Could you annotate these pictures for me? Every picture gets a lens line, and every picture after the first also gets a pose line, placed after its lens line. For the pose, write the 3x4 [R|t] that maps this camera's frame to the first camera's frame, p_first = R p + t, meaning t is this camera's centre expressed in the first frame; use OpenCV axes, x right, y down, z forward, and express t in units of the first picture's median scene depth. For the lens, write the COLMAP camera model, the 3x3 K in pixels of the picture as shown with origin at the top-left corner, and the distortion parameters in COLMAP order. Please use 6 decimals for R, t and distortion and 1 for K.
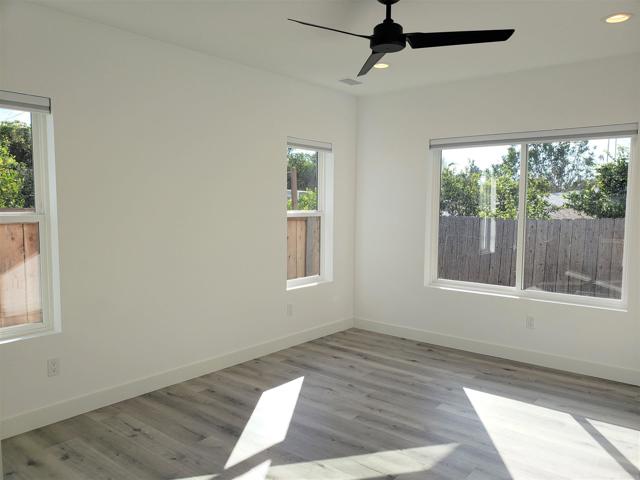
lens RADIAL K [[502.0, 0, 319.9], [0, 502.0, 241.1], [0, 0, 1]] dist [-0.008052, 0.026211]
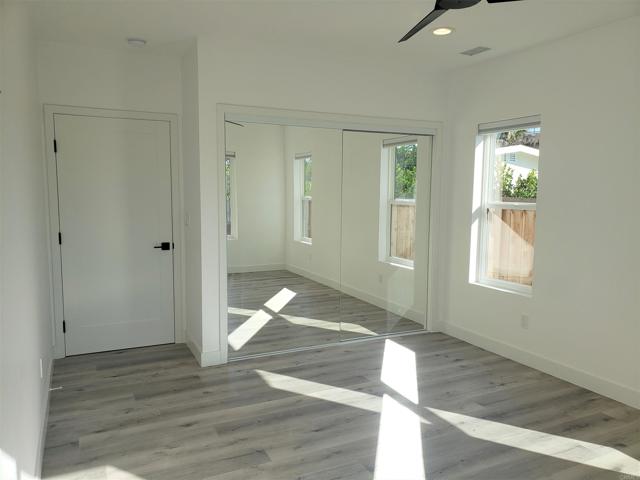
lens RADIAL K [[502.0, 0, 319.7], [0, 502.0, 240.7], [0, 0, 1]] dist [-0.008052, 0.026211]
pose [[-0.393041, 0.087462, -0.915352, 0.825937], [-0.085243, 0.987714, 0.130979, -0.078132], [0.915561, 0.129508, -0.380757, 0.956520]]
